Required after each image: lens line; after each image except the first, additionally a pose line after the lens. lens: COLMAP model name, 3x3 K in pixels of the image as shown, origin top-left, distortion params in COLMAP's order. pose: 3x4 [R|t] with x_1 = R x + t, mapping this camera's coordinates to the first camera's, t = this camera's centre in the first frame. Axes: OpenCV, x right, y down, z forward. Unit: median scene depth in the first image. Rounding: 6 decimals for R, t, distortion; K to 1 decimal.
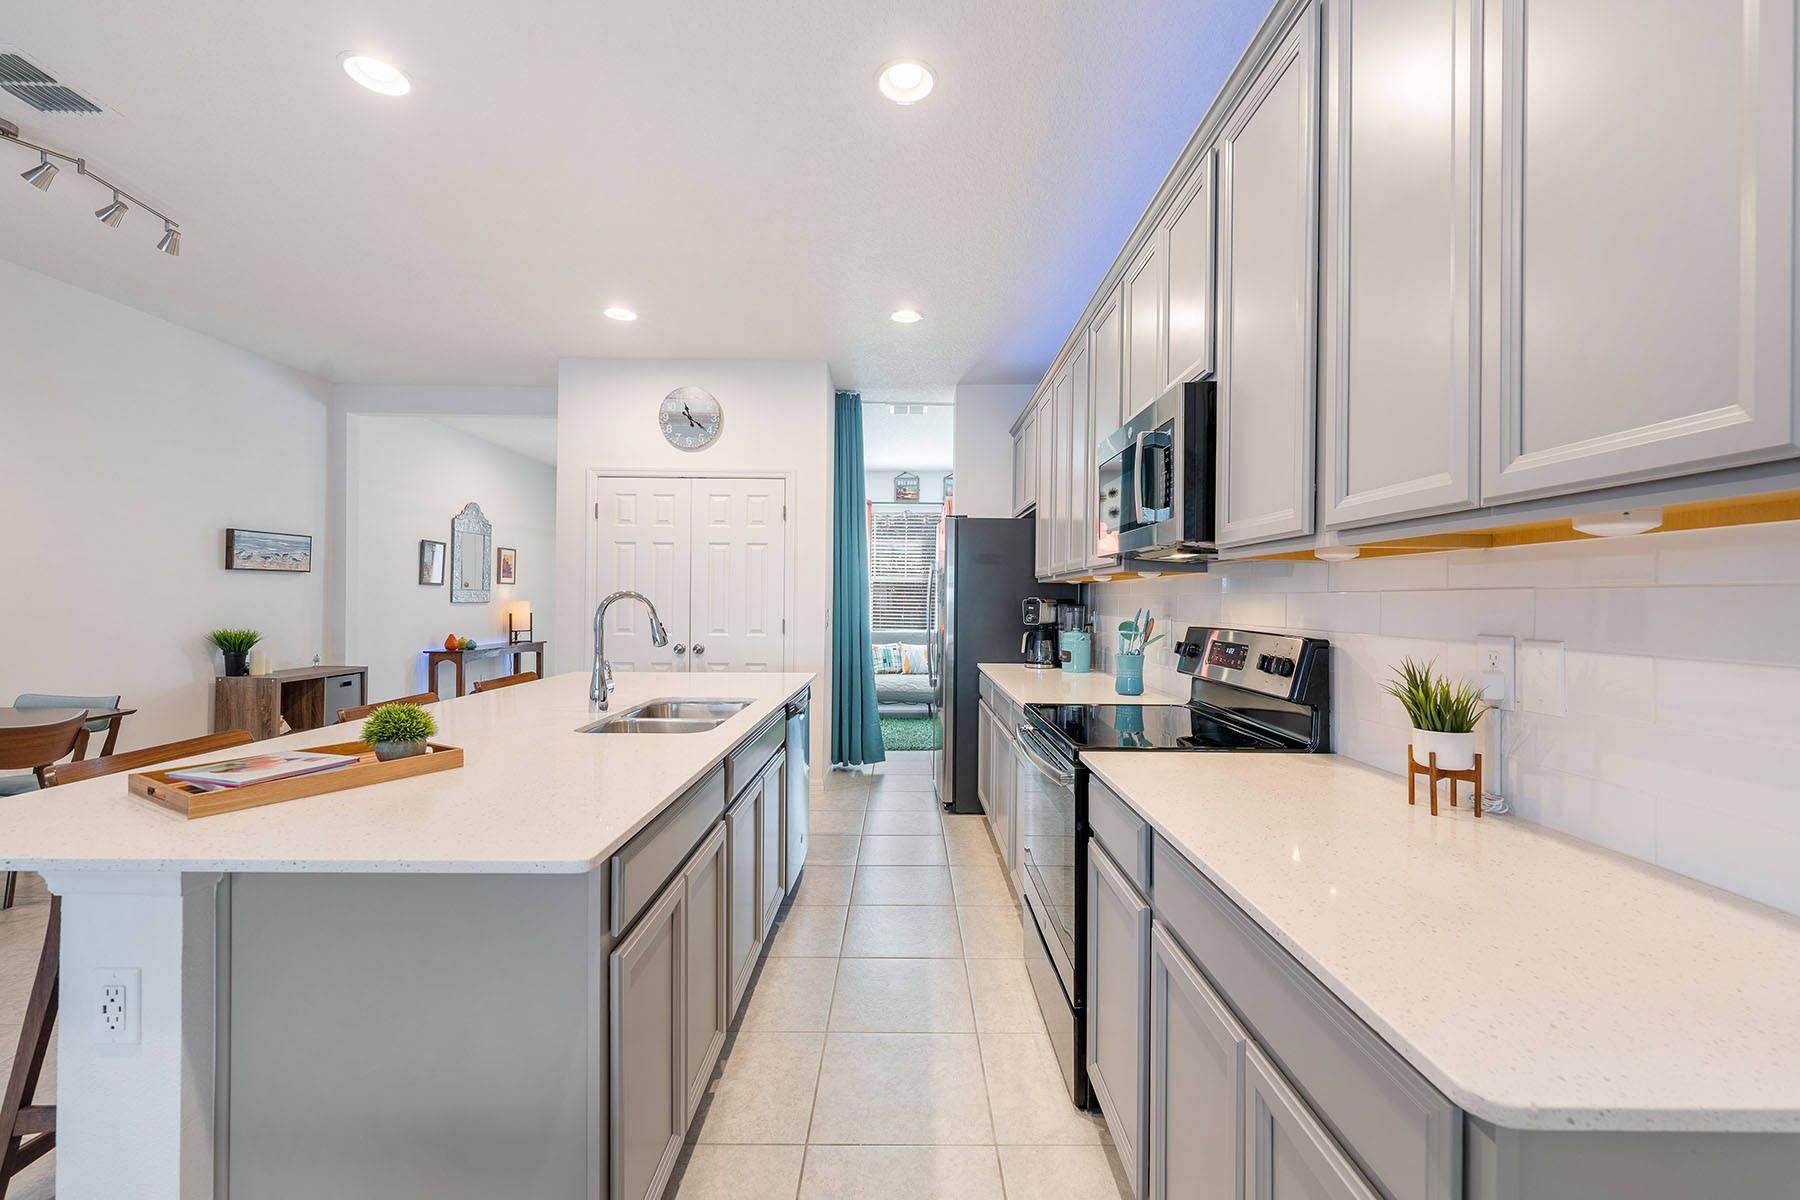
lens RADIAL K [[729.8, 0, 902.2], [0, 729.8, 599.3], [0, 0, 1]] dist [0.001141, -0.000758]
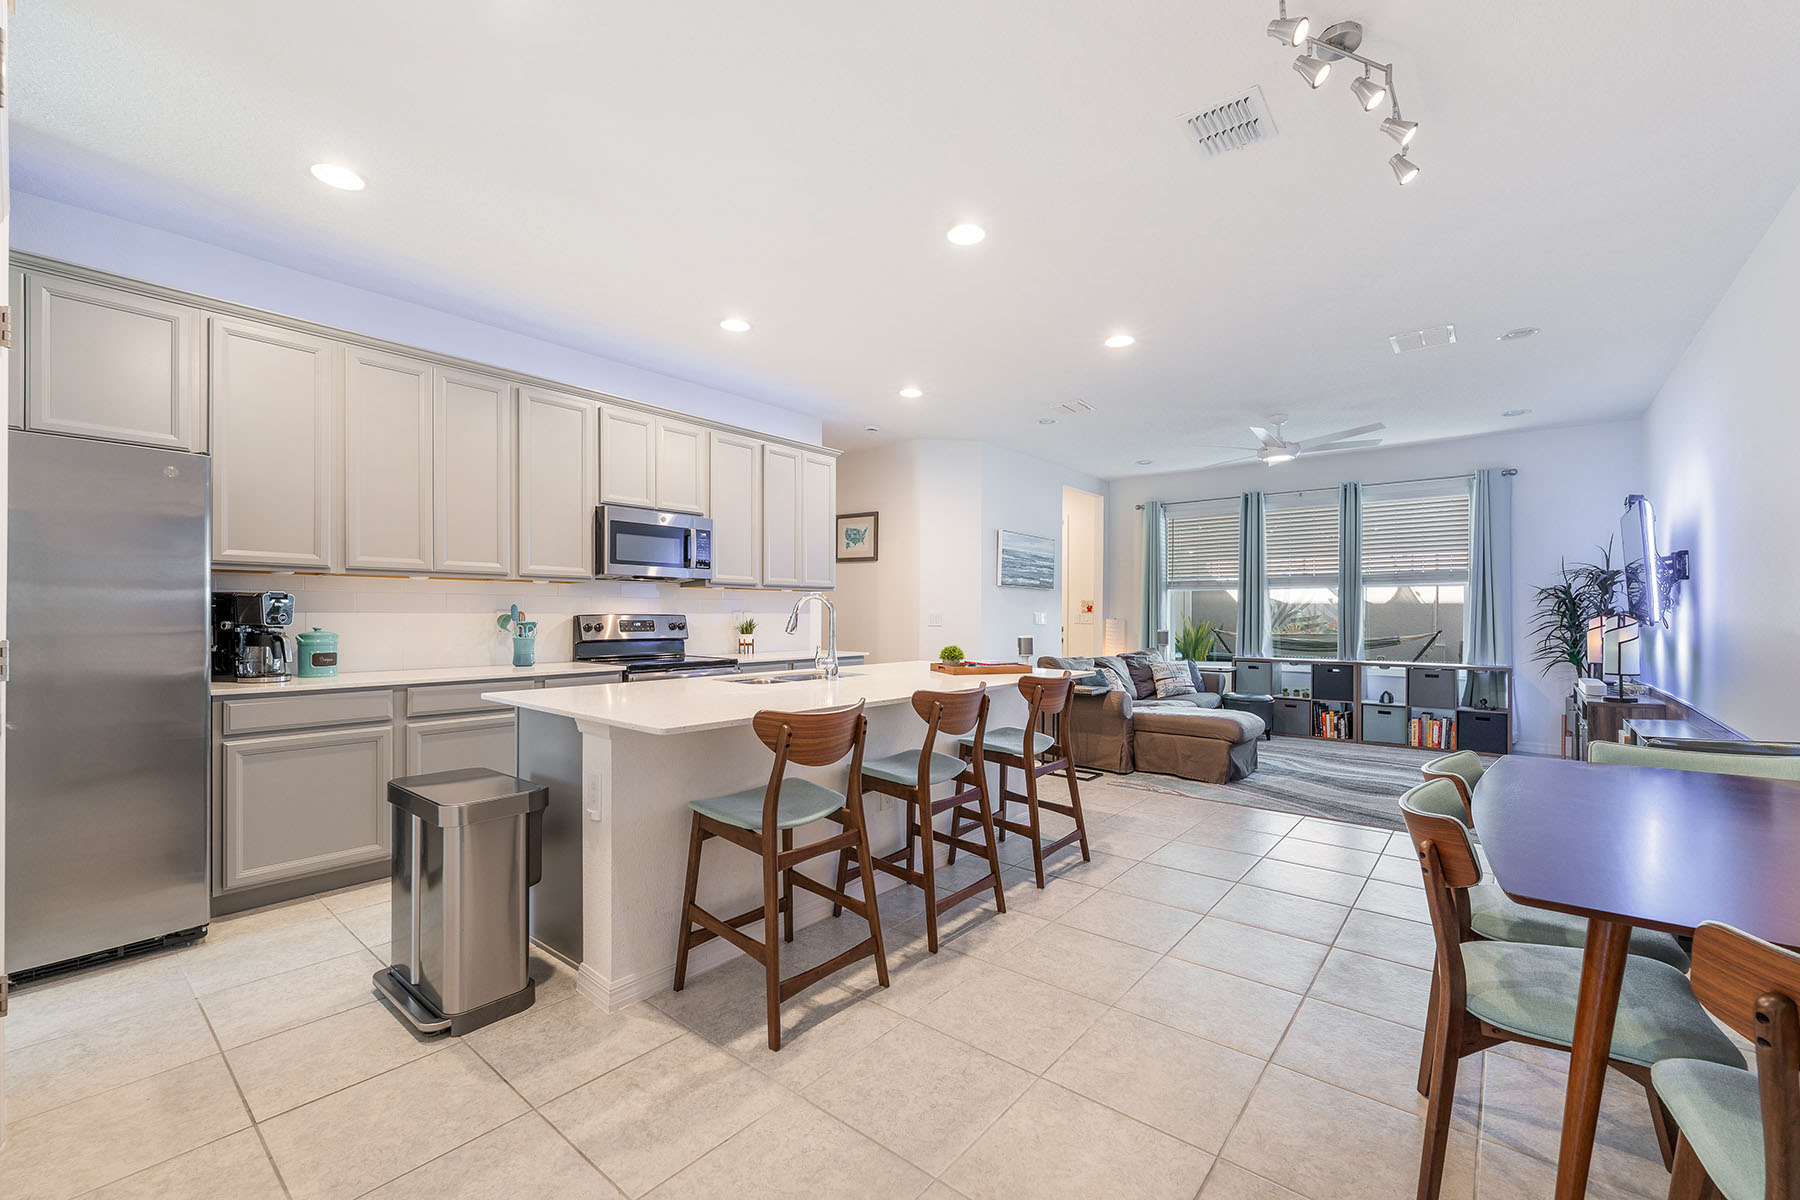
lens RADIAL K [[729.8, 0, 902.1], [0, 729.8, 612.2], [0, 0, 1]] dist [0.001141, -0.000758]
pose [[-0.769245, -0.009457, 0.638884, -0.785422], [-0.009449, 0.999949, 0.003424, 0.010418], [-0.638884, -0.003403, -0.769296, 1.108879]]
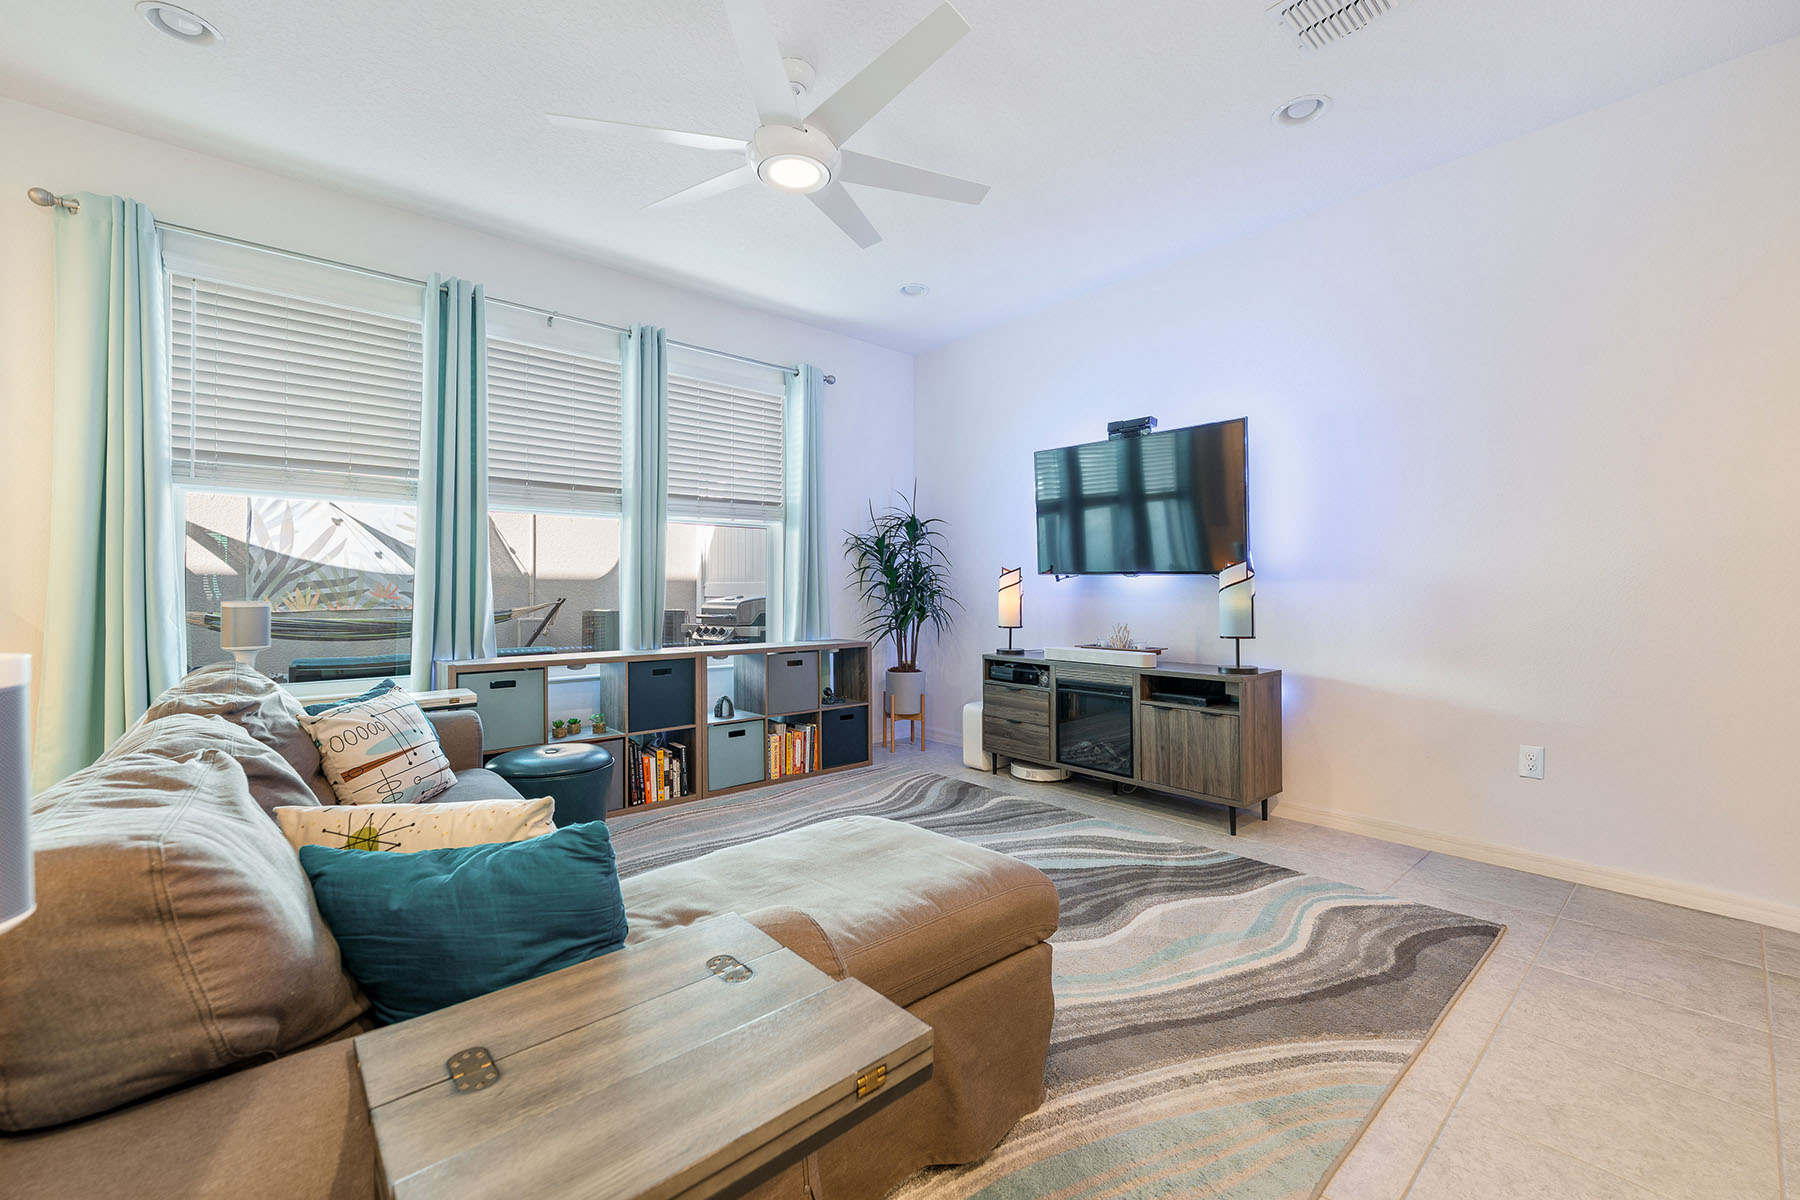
lens RADIAL K [[729.8, 0, 911.5], [0, 729.8, 594.8], [0, 0, 1]] dist [0.001141, -0.000758]
pose [[-0.748447, -0.009524, -0.663126, -0.134301], [-0.007486, 0.999954, -0.005913, 0.050389], [0.663152, 0.000538, -0.748484, 0.070705]]
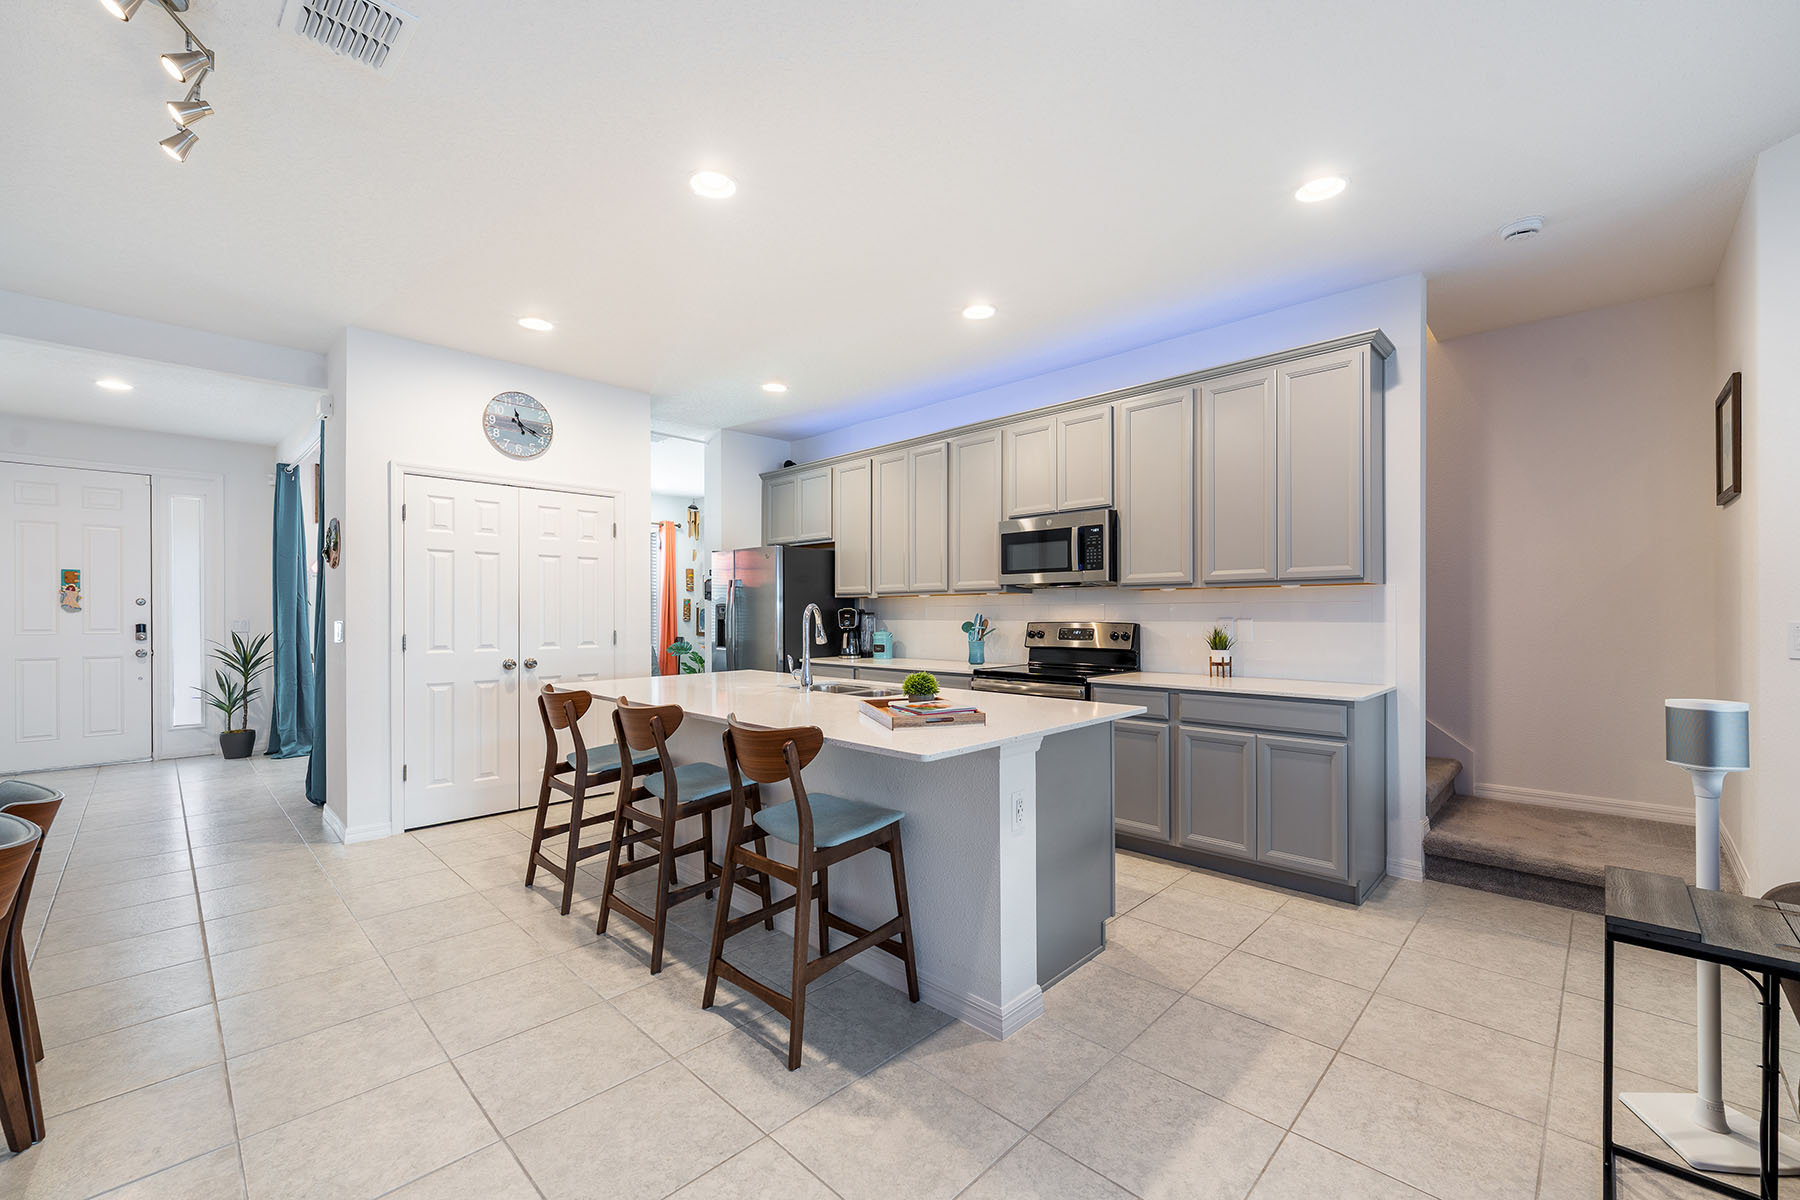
lens RADIAL K [[729.8, 0, 905.2], [0, 729.8, 616.1], [0, 0, 1]] dist [0.001141, -0.000758]
pose [[0.696065, -0.011461, 0.717888, -0.701721], [0.008601, 0.999934, 0.007624, 0.001958], [-0.717928, 0.000868, 0.696117, -0.045164]]
